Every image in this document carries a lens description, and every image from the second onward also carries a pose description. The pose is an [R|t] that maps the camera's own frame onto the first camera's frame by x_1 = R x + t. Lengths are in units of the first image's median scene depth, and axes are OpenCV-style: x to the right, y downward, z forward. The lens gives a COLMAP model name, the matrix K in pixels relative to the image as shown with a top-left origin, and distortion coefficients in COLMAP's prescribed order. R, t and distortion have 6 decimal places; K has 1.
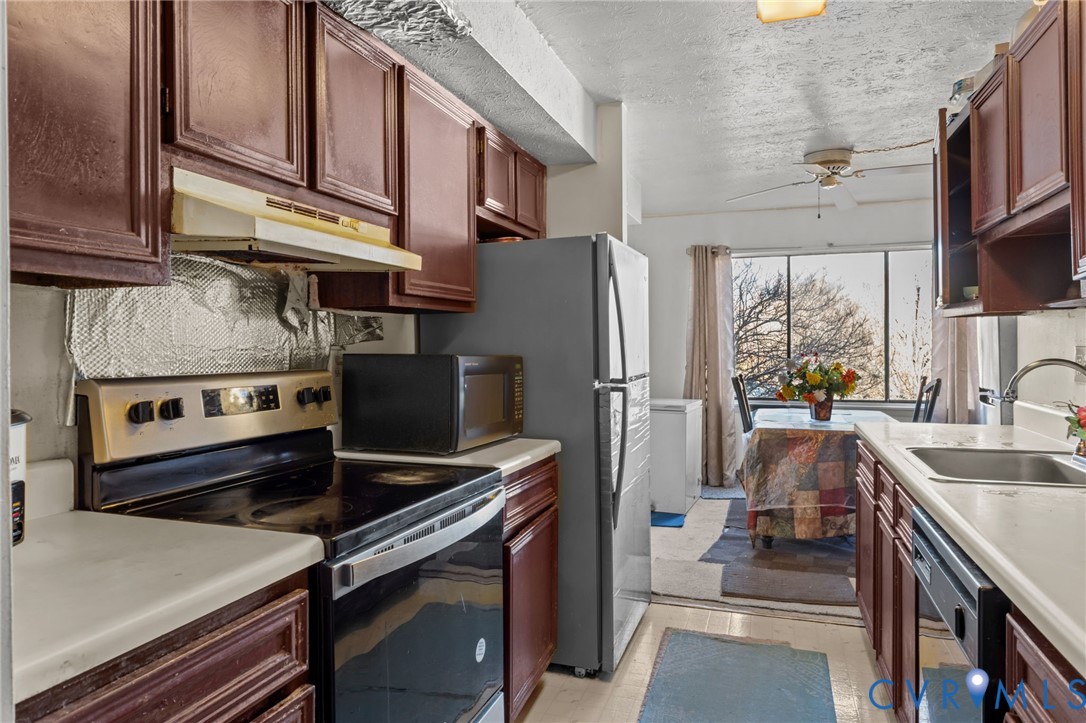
lens RADIAL K [[678.1, 0, 541.4], [0, 678.1, 357.2], [0, 0, 1]] dist [0.002682, 0.001604]
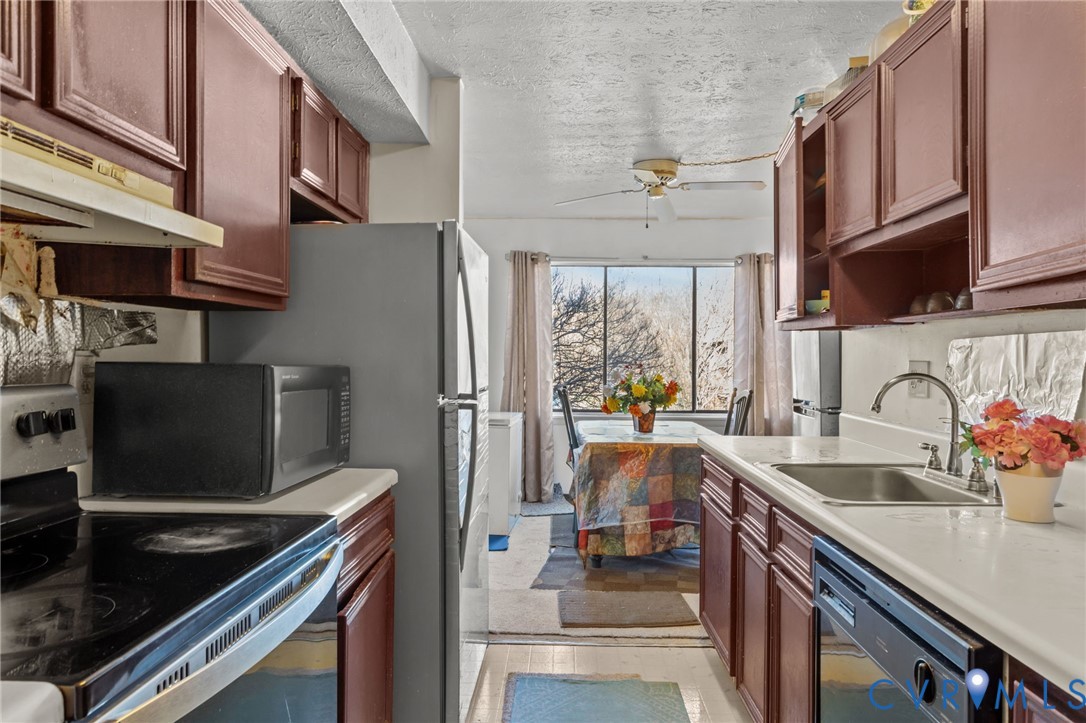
lens RADIAL K [[689.7, 0, 544.8], [0, 689.7, 363.8], [0, 0, 1]] dist [-0.000332, 0.006915]
pose [[0.955028, 0.007945, 0.296409, -0.049763], [-0.006685, 0.999964, -0.005263, -0.001893], [-0.296440, 0.003045, 0.955047, 0.147618]]
